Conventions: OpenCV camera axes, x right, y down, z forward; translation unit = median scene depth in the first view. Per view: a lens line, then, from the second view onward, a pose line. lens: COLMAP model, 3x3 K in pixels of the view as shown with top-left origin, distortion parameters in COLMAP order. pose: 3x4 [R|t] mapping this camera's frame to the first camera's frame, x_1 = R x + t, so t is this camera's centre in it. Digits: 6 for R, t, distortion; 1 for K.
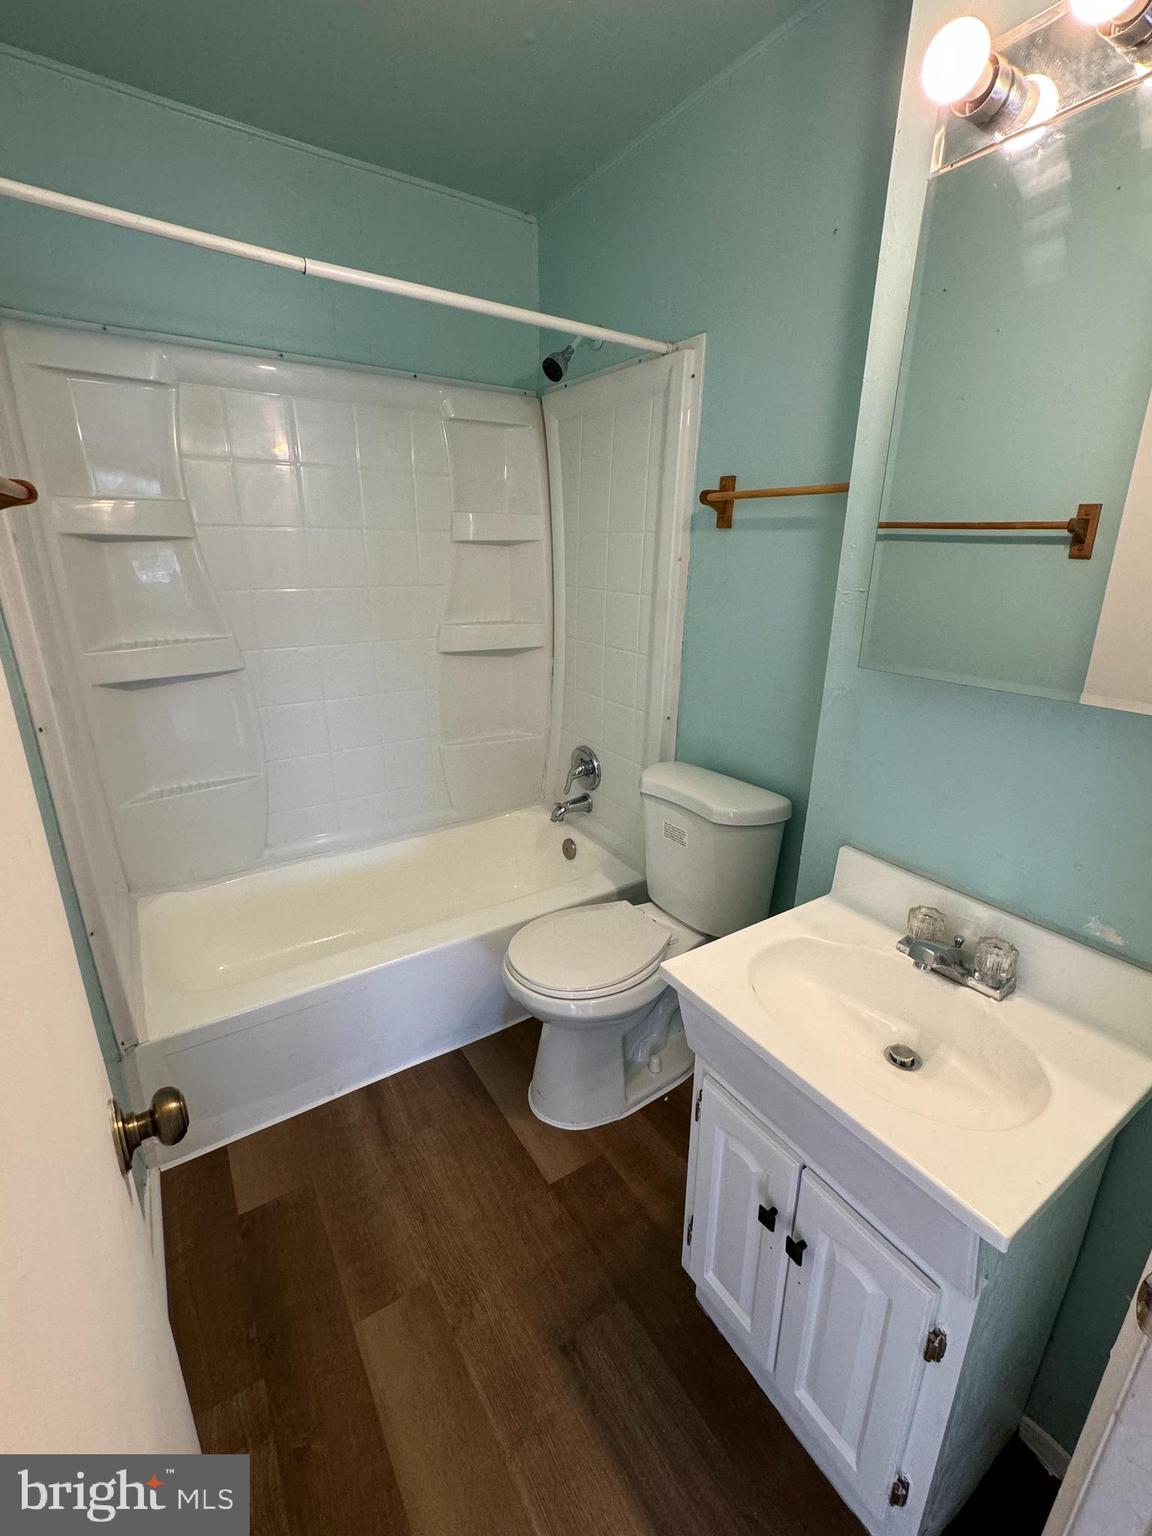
lens RADIAL K [[661.4, 0, 573.9], [0, 661.4, 757.8], [0, 0, 1]] dist [0.001343, -0.000928]
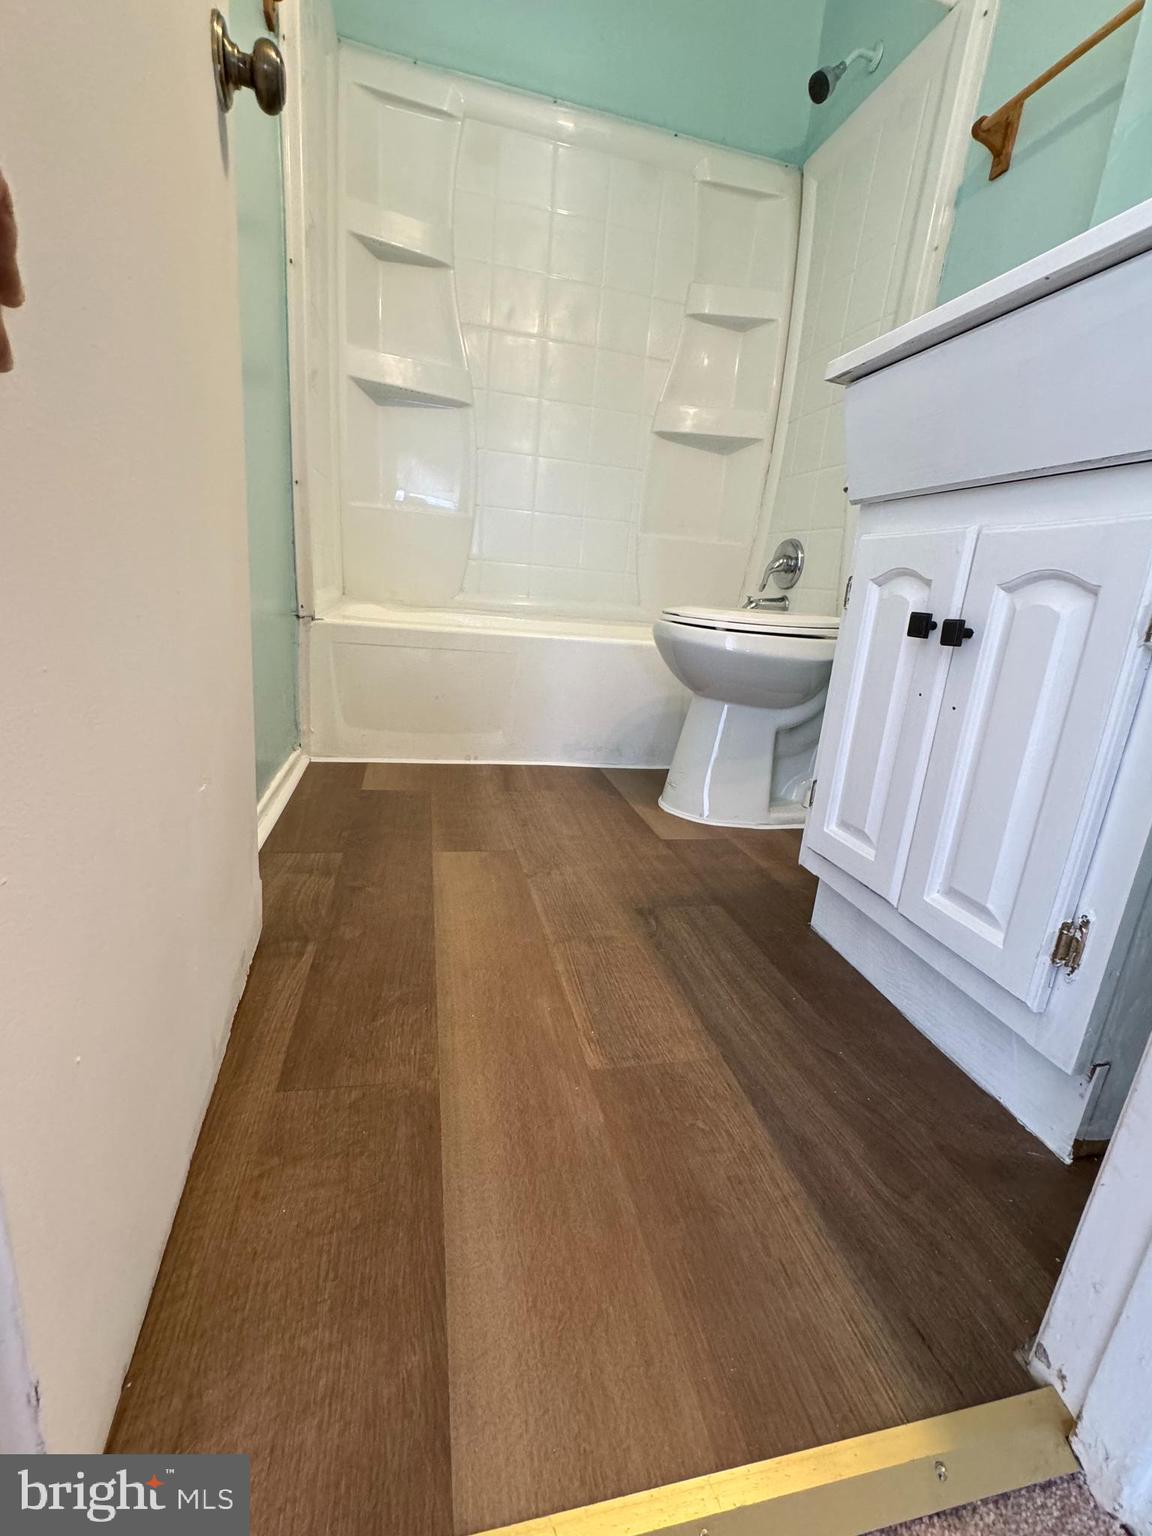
lens RADIAL K [[661.4, 0, 575.9], [0, 661.4, 763.1], [0, 0, 1]] dist [0.001343, -0.000928]
pose [[0.936964, 0.158608, -0.311355, 0.114210], [-0.178805, 0.983180, -0.037237, 0.590354], [0.300212, 0.090561, 0.949564, 0.109603]]
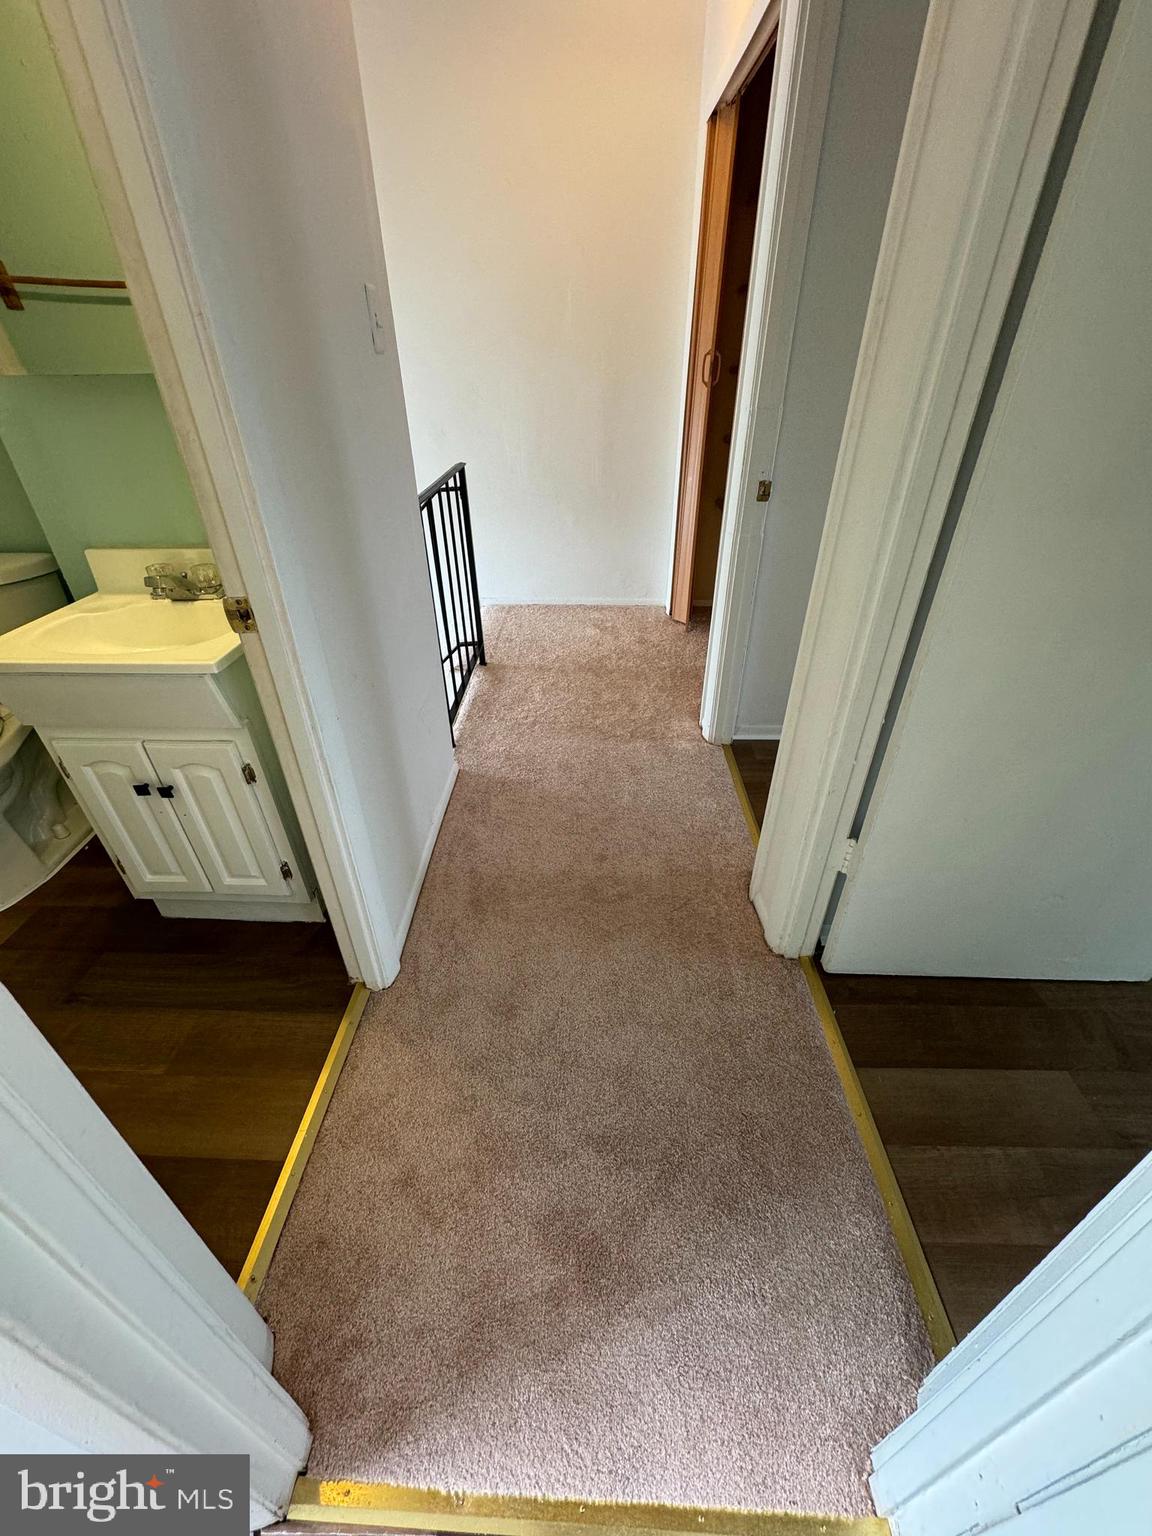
lens RADIAL K [[610.7, 0, 577.4], [0, 610.7, 765.3], [0, 0, 1]] dist [-0.001256, 0.000332]
pose [[0.572328, -0.459282, 0.679338, -0.033137], [0.266488, 0.887642, 0.375600, 0.244366], [-0.775516, -0.033930, 0.630416, -0.383418]]
